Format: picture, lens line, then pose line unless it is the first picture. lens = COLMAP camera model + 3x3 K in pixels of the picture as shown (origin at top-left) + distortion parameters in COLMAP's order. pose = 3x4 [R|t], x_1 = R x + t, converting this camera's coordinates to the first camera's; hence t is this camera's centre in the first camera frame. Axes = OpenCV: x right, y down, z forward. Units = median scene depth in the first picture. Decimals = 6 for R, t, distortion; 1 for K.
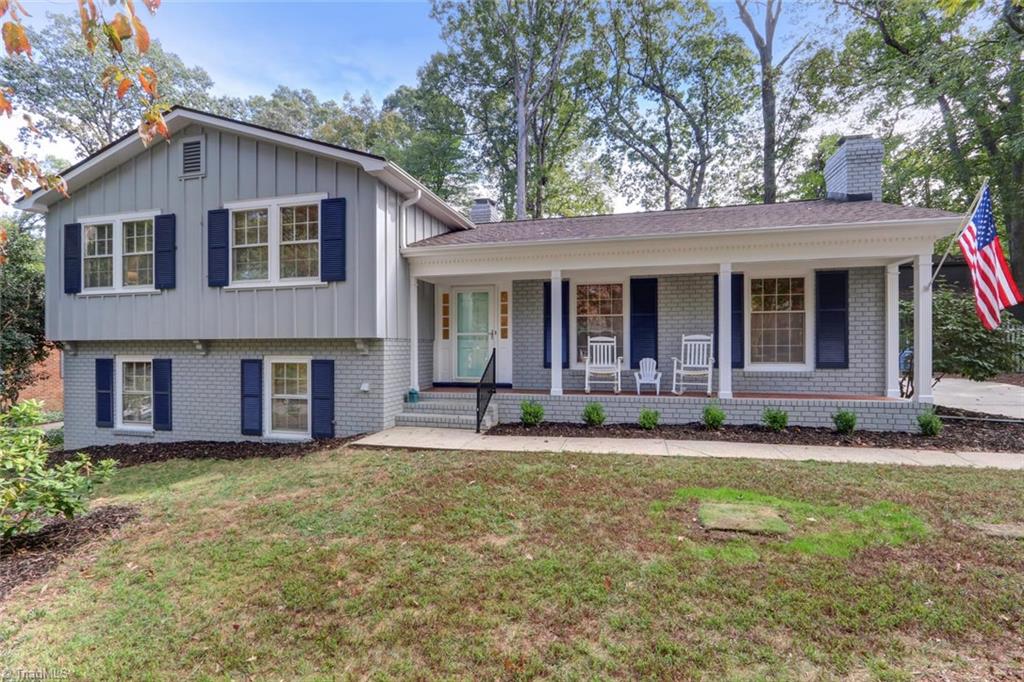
lens RADIAL K [[532.2, 0, 512.0], [0, 532.2, 341.0], [0, 0, 1]] dist [-0.002577, -0.000305]
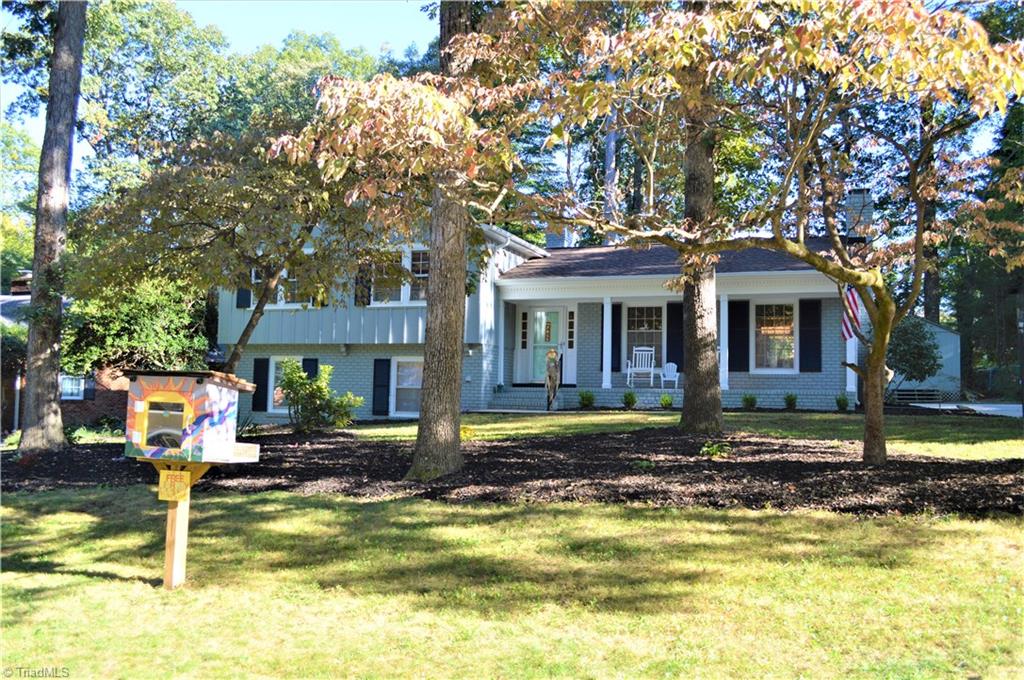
lens RADIAL K [[869.9, 0, 512.0], [0, 869.9, 340.0], [0, 0, 1]] dist [-0.002654, -0.001067]
pose [[0.993813, 0.017357, -0.109702, 0.077972], [-0.022535, 0.998681, -0.046135, 0.078701], [0.108757, 0.048322, 0.992893, -1.133839]]
